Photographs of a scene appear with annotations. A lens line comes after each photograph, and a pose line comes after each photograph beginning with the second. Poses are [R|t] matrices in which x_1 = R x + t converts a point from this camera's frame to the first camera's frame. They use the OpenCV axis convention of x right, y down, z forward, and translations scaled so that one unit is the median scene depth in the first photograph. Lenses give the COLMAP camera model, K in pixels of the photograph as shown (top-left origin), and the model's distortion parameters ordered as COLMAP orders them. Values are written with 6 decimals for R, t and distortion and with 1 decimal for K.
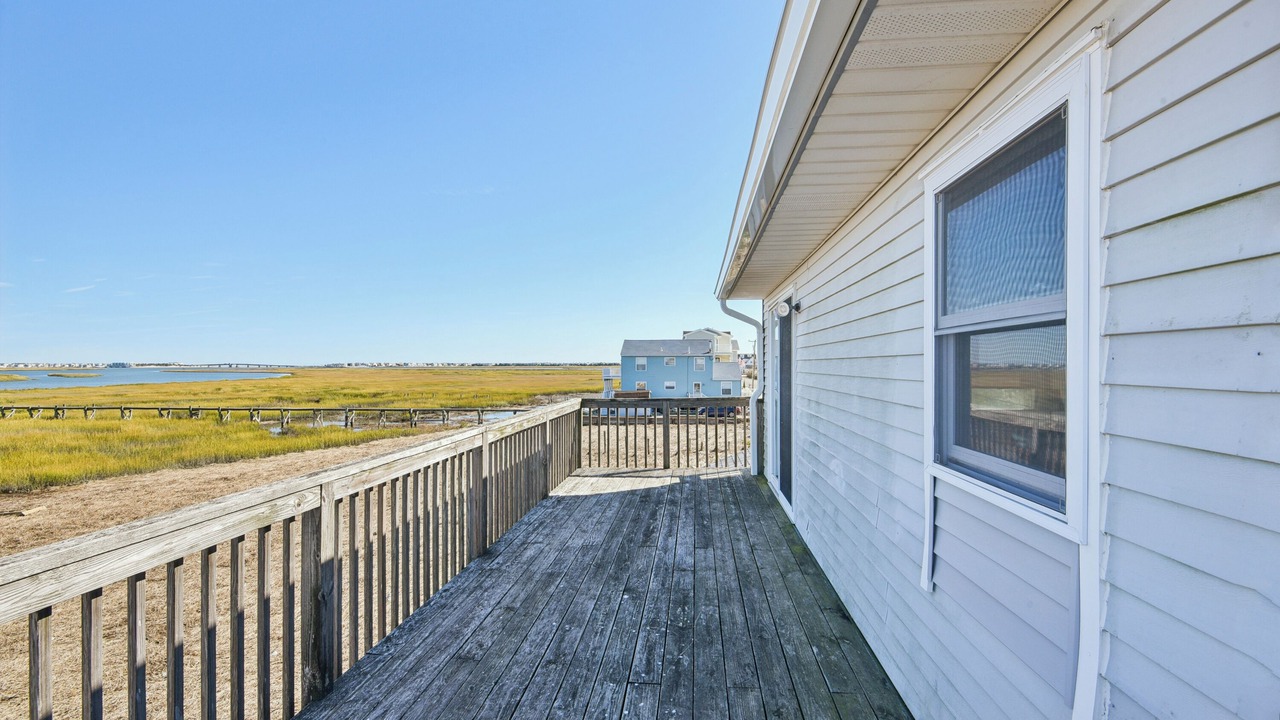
lens RADIAL K [[615.7, 0, 641.3], [0, 615.7, 352.2], [0, 0, 1]] dist [0.029855, -0.000339]
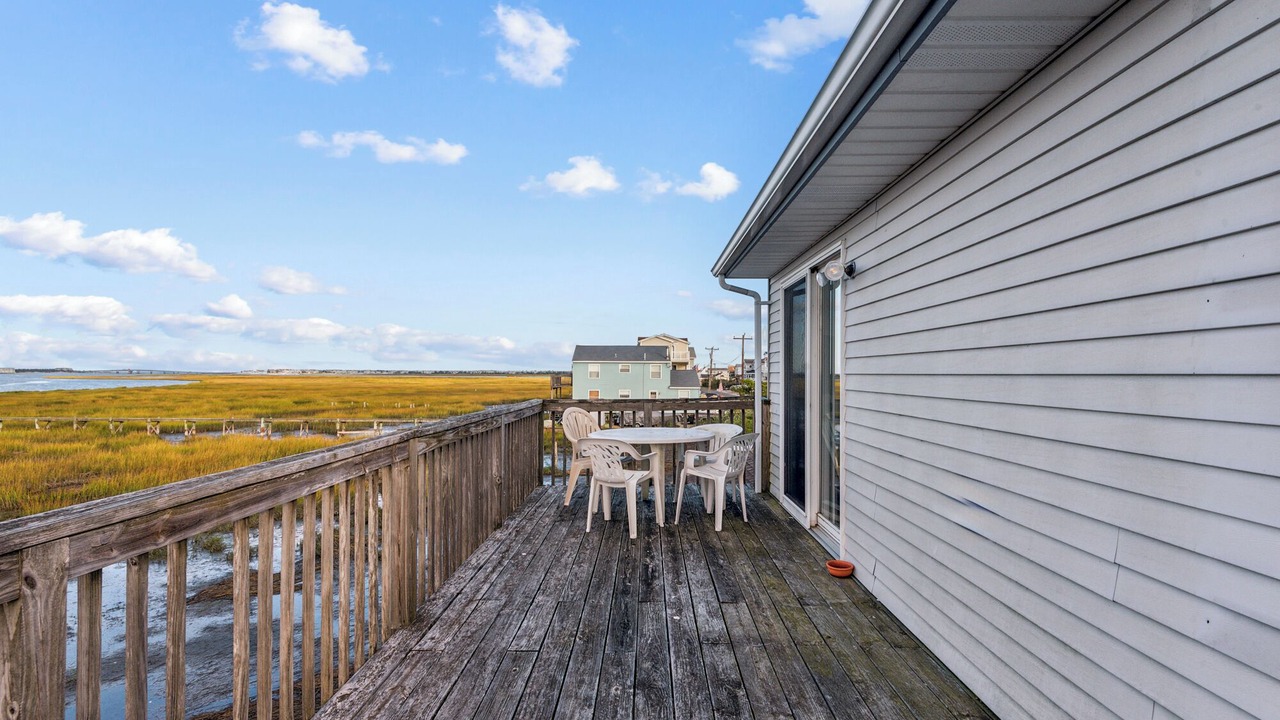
lens RADIAL K [[615.7, 0, 641.3], [0, 615.7, 352.2], [0, 0, 1]] dist [0.029855, -0.000339]
pose [[0.996001, 0.008051, 0.088973, -0.063484], [-0.006355, 0.999793, -0.019333, 0.042542], [-0.089111, 0.018690, 0.995846, 0.281376]]
